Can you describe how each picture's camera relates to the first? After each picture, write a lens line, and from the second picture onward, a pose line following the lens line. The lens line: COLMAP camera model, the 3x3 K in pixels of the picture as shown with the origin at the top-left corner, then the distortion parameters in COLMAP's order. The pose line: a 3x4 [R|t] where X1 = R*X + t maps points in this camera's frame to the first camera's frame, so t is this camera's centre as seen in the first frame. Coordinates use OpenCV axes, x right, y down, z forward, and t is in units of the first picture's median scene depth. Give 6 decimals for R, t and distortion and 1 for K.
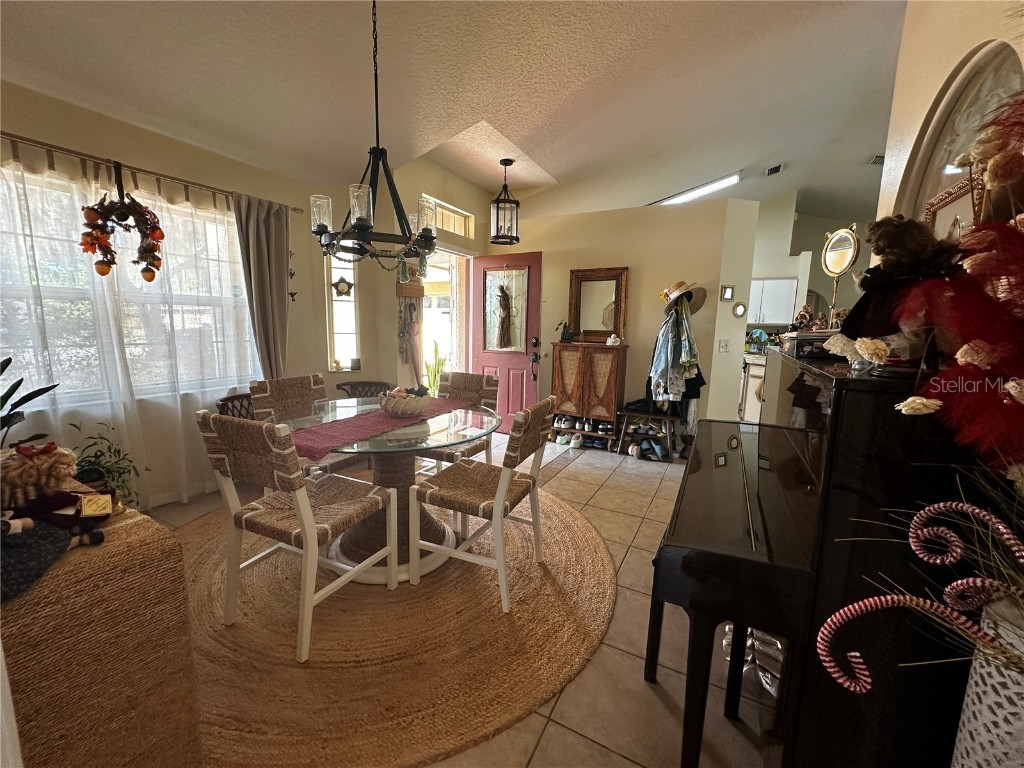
lens RADIAL K [[407.8, 0, 513.6], [0, 407.8, 380.4], [0, 0, 1]] dist [-0.003263, 0.001009]
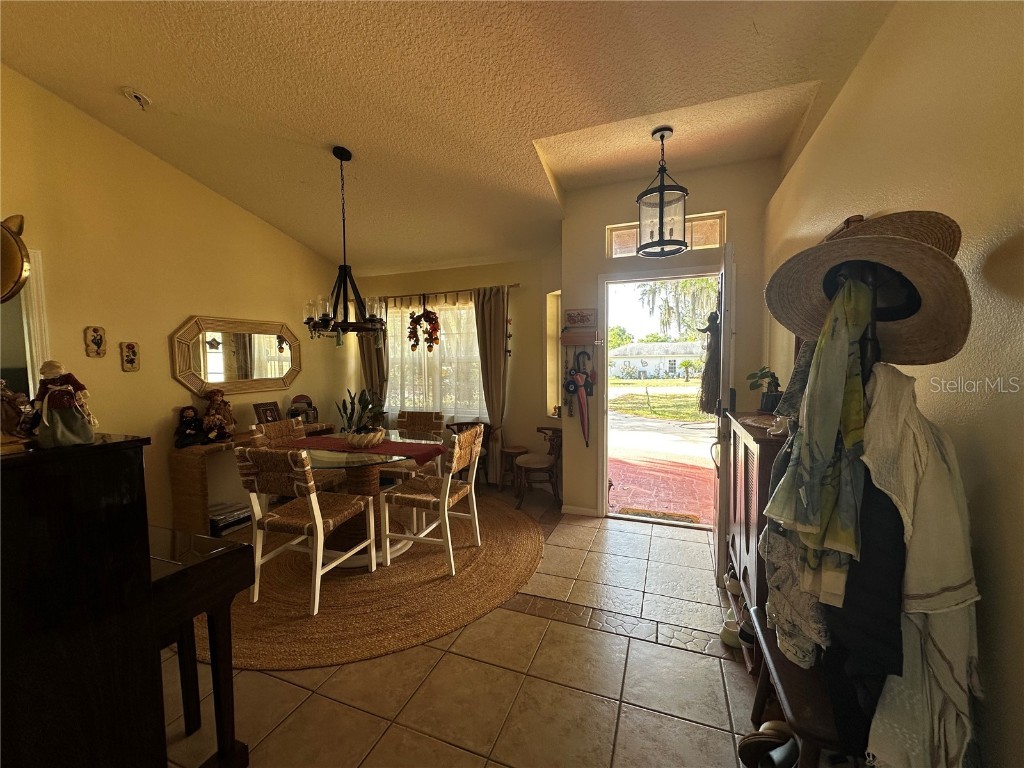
lens RADIAL K [[407.8, 0, 512.5], [0, 407.8, 383.4], [0, 0, 1]] dist [-0.003263, 0.001009]
pose [[0.124289, 0.028396, -0.991840, 0.948096], [-0.122806, 0.992345, 0.013021, -0.165578], [0.984617, 0.120185, 0.126825, 1.107541]]
